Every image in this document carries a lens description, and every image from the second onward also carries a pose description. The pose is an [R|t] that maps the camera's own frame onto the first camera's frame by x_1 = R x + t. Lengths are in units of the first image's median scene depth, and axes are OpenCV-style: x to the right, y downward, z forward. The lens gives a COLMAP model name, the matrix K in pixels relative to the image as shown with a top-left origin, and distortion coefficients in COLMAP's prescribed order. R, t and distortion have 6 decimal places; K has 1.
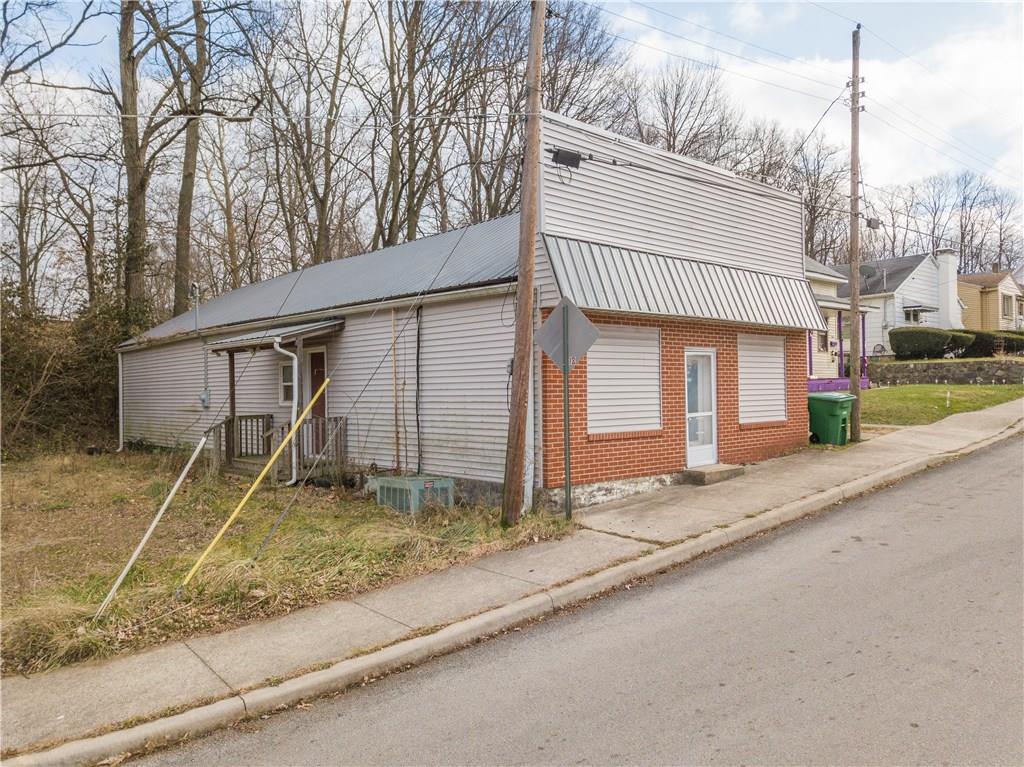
lens RADIAL K [[764.8, 0, 512.0], [0, 764.8, 383.5], [0, 0, 1]] dist [0.034299, -0.000614]
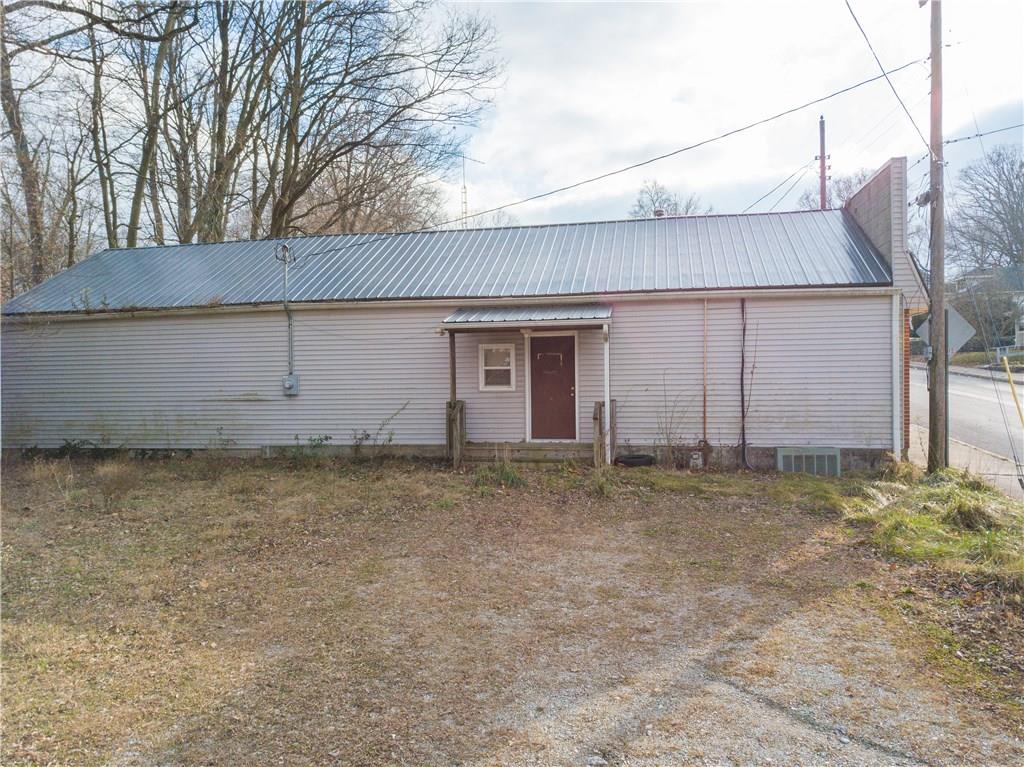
lens RADIAL K [[764.8, 0, 512.0], [0, 764.8, 383.5], [0, 0, 1]] dist [0.034299, -0.000614]
pose [[0.827936, 0.015196, 0.560616, -0.945744], [-0.008876, 0.999863, -0.013995, 0.038719], [-0.560752, 0.006611, 0.827958, 0.230293]]
